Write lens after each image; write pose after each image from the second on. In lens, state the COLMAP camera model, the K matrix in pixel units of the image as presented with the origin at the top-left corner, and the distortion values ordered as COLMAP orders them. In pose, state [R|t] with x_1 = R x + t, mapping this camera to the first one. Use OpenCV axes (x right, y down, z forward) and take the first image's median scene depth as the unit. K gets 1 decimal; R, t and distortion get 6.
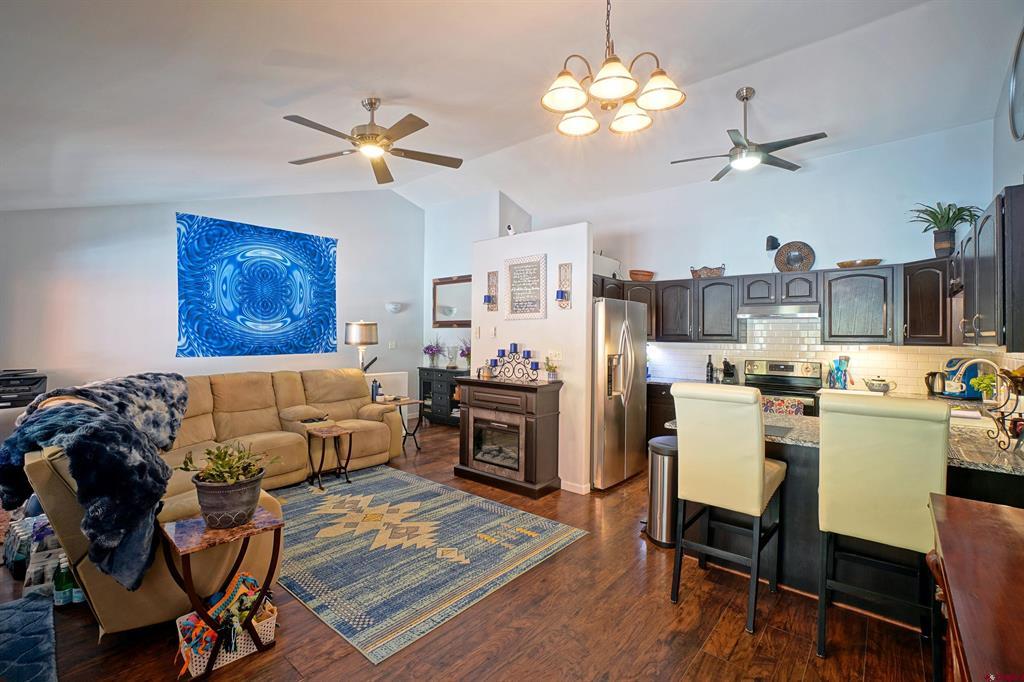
lens RADIAL K [[456.6, 0, 512.1], [0, 456.6, 340.8], [0, 0, 1]] dist [-0.056778, 0.019648]
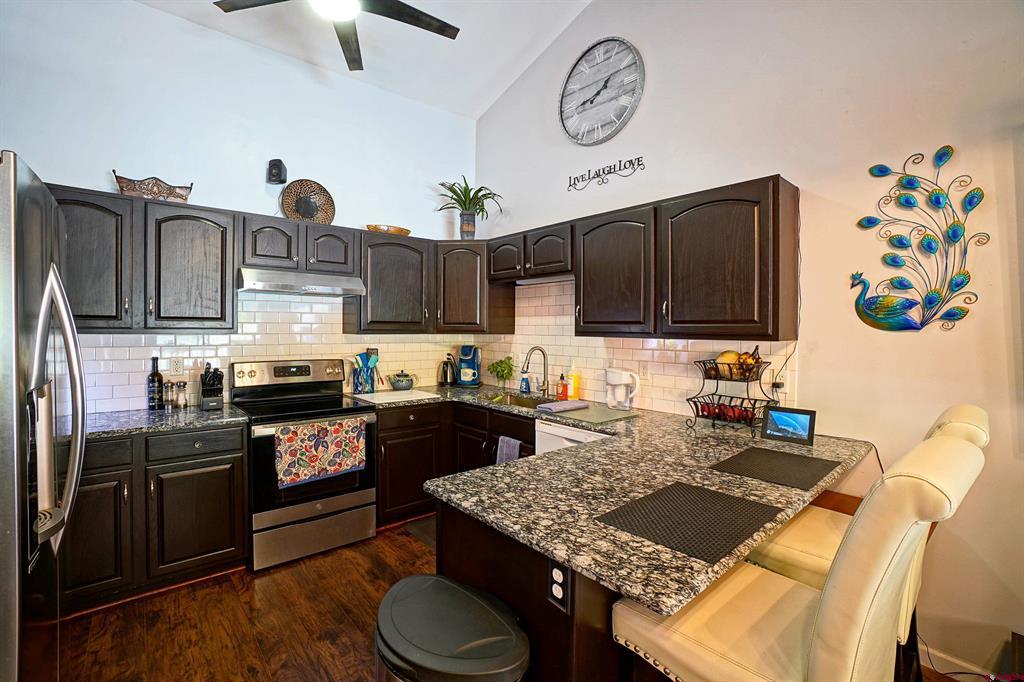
lens RADIAL K [[456.6, 0, 516.2], [0, 456.6, 333.2], [0, 0, 1]] dist [-0.056778, 0.019648]
pose [[0.126721, -0.013986, 0.991840, 0.001642], [0.001009, 0.999902, 0.013971, -0.002698], [-0.991938, -0.000769, 0.126723, 0.653585]]
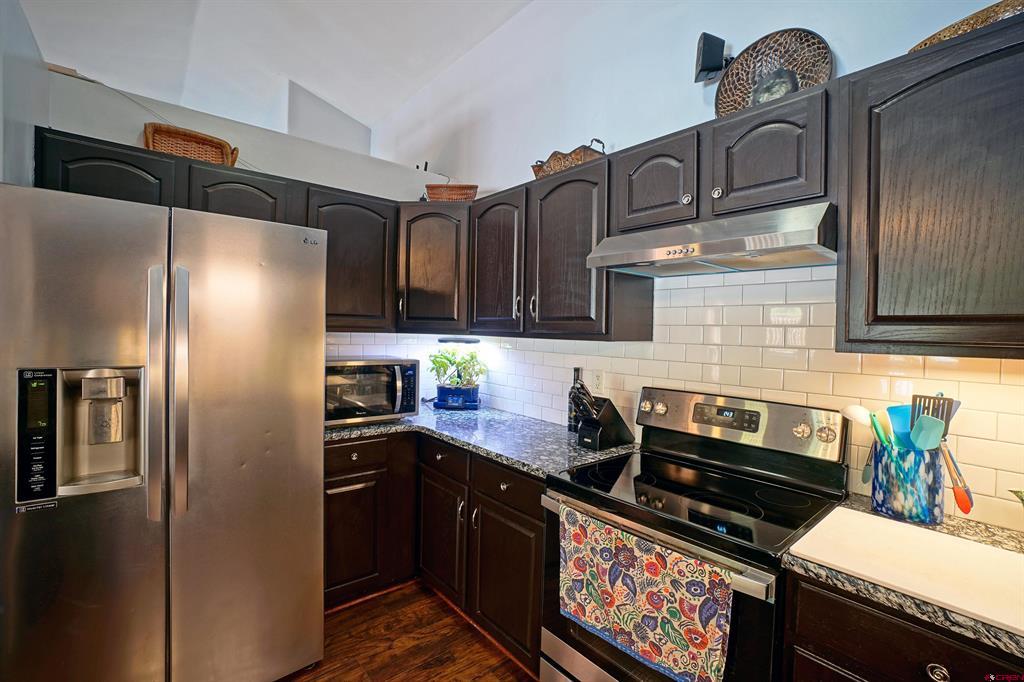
lens RADIAL K [[456.6, 0, 512.6], [0, 456.6, 337.4], [0, 0, 1]] dist [-0.056778, 0.019648]
pose [[0.986915, 0.018199, -0.160211, 0.539302], [-0.017741, 0.999833, 0.004290, 0.002302], [0.160263, -0.001392, 0.987073, 0.698352]]
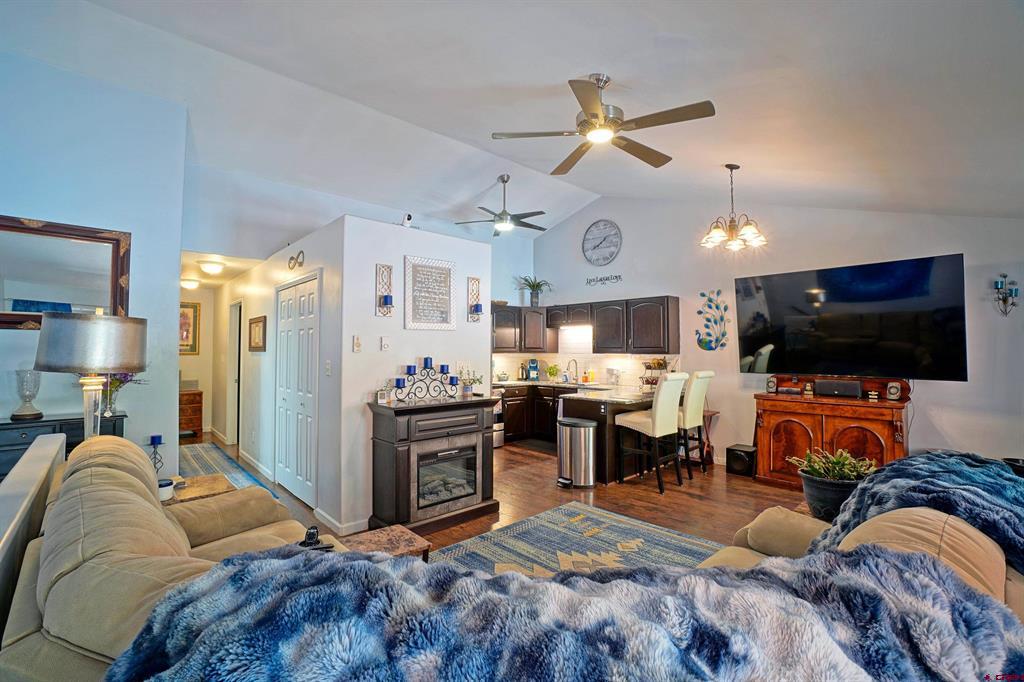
lens RADIAL K [[456.6, 0, 510.8], [0, 456.6, 340.1], [0, 0, 1]] dist [-0.056778, 0.019648]
pose [[0.103022, 0.014205, 0.994578, -0.833509], [0.008878, 0.999845, -0.015200, -0.012621], [-0.994639, 0.010396, 0.102880, 0.762822]]
